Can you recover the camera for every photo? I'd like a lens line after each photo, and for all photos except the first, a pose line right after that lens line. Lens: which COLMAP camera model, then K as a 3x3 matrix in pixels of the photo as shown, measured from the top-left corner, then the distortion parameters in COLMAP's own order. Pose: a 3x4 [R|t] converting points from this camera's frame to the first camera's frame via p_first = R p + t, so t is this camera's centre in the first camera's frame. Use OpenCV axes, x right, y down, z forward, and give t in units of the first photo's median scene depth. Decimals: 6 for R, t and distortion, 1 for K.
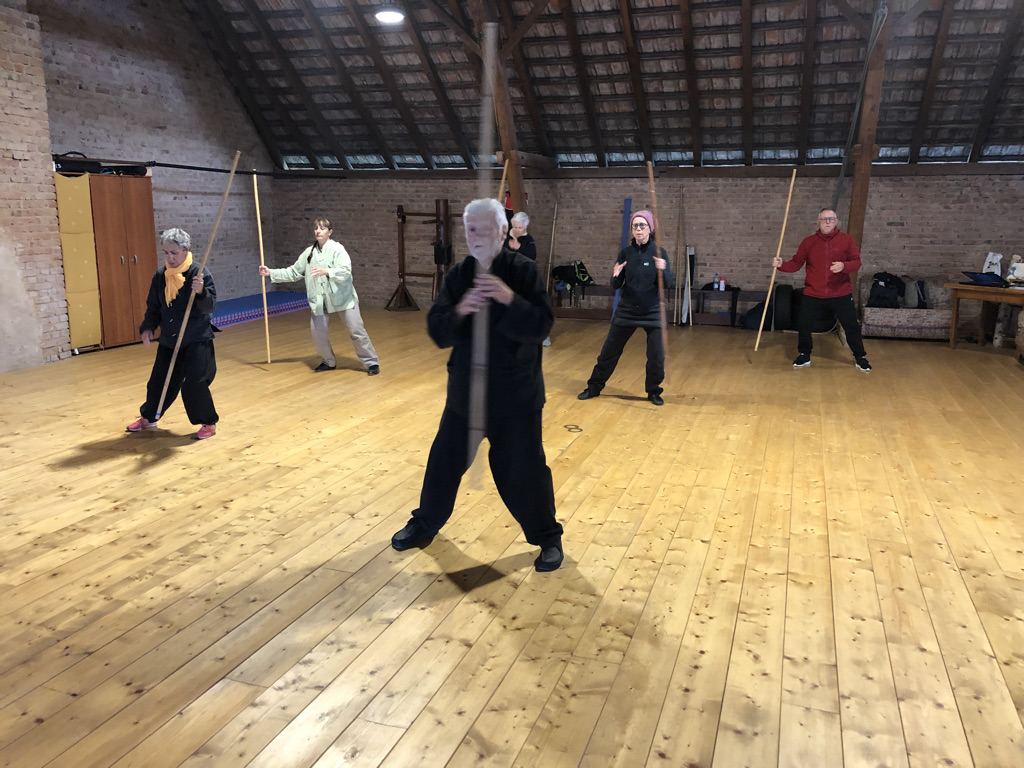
lens RADIAL K [[832.7, 0, 512.6], [0, 832.7, 377.5], [0, 0, 1]] dist [0.014856, -0.031792]
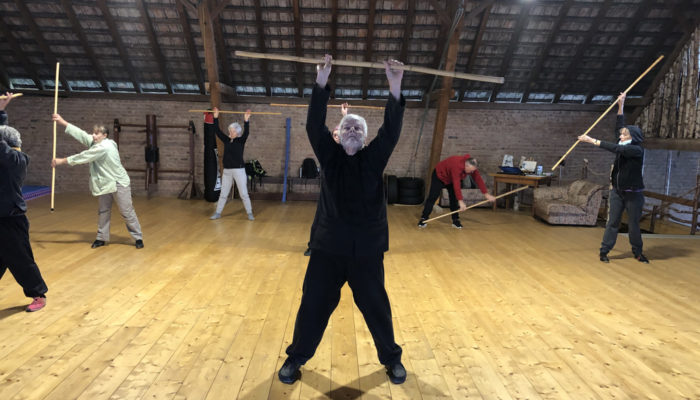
lens RADIAL K [[562.8, 0, 344.5], [0, 562.8, 204.1], [0, 0, 1]] dist [-0.002431, -0.000235]
pose [[0.937062, -0.029422, 0.347920, -0.146847], [0.049482, 0.997577, -0.048909, -0.010855], [-0.345638, 0.063046, 0.936248, 0.051294]]
